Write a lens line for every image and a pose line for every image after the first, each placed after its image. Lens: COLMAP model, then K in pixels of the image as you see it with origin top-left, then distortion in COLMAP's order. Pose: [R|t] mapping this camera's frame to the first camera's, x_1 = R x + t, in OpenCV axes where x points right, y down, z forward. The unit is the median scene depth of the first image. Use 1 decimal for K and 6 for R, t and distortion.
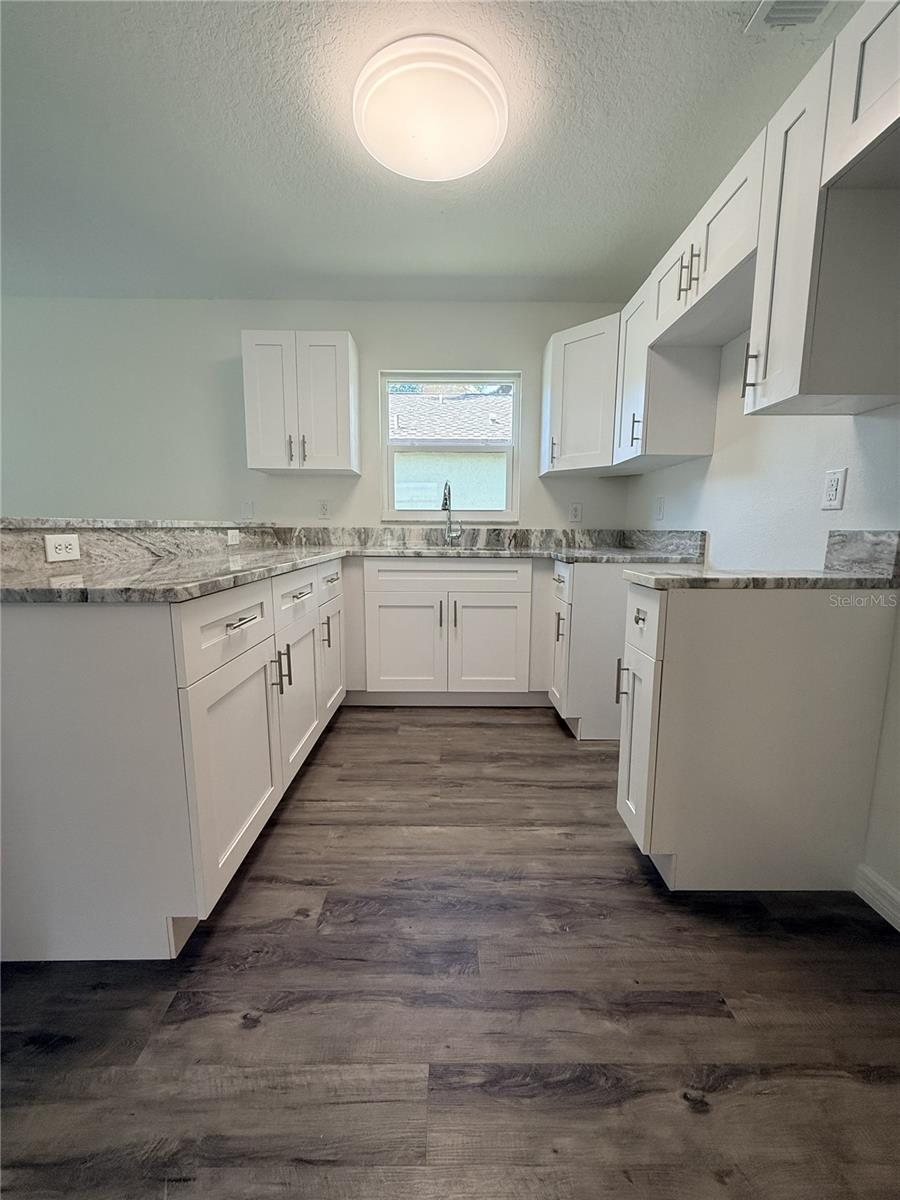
lens RADIAL K [[478.5, 0, 449.3], [0, 478.5, 597.6], [0, 0, 1]] dist [0.000040, 0.000027]
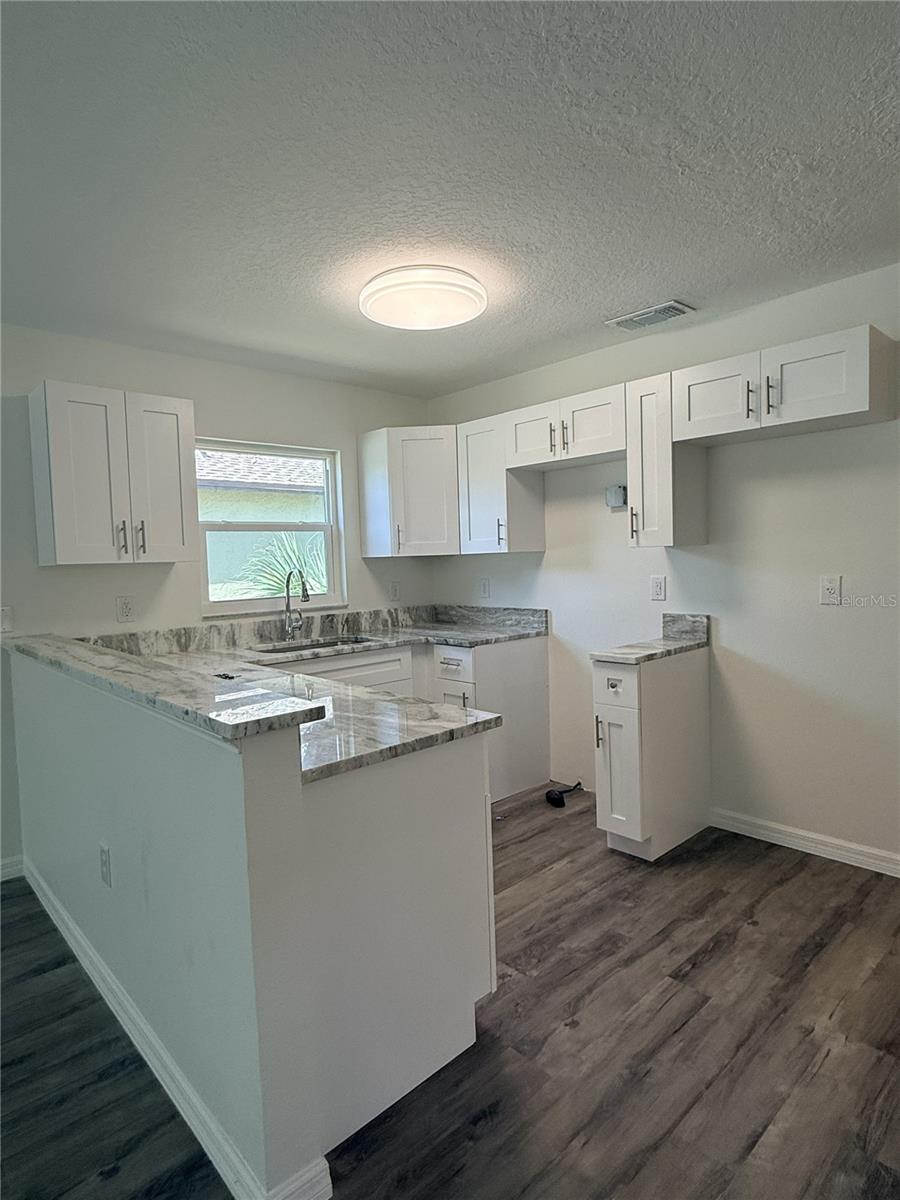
lens RADIAL K [[665.8, 0, 456.3], [0, 665.8, 598.5], [0, 0, 1]] dist [0.001193, -0.000547]
pose [[0.734094, -0.070515, 0.675376, -1.329486], [0.136113, 0.989688, -0.044615, -0.193984], [-0.665266, 0.124679, 0.736122, -0.232271]]
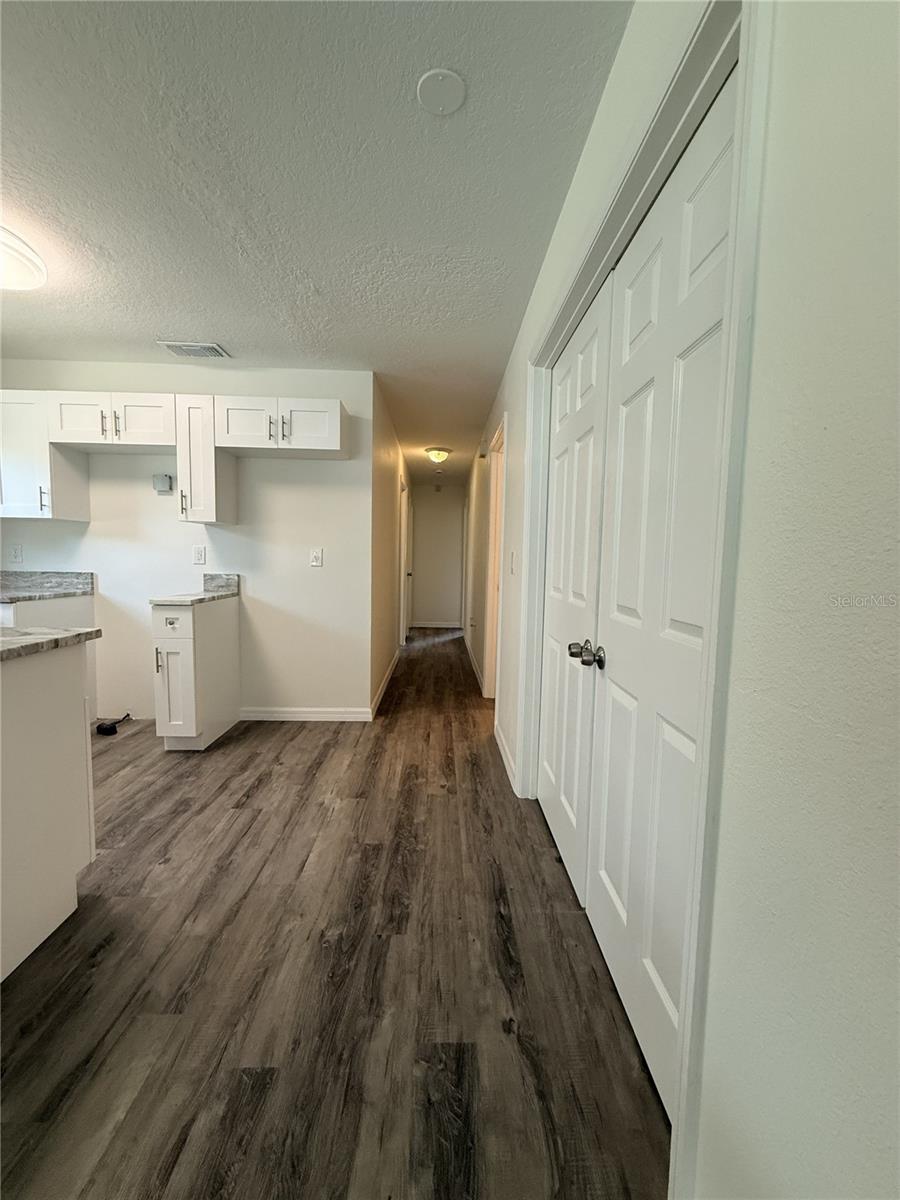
lens RADIAL K [[478.5, 0, 449.3], [0, 478.5, 597.6], [0, 0, 1]] dist [0.000040, 0.000027]
pose [[-0.015637, -0.084713, 0.996283, -1.536600], [0.126700, 0.988205, 0.086015, -0.079547], [-0.991818, 0.127574, -0.004719, -0.125113]]
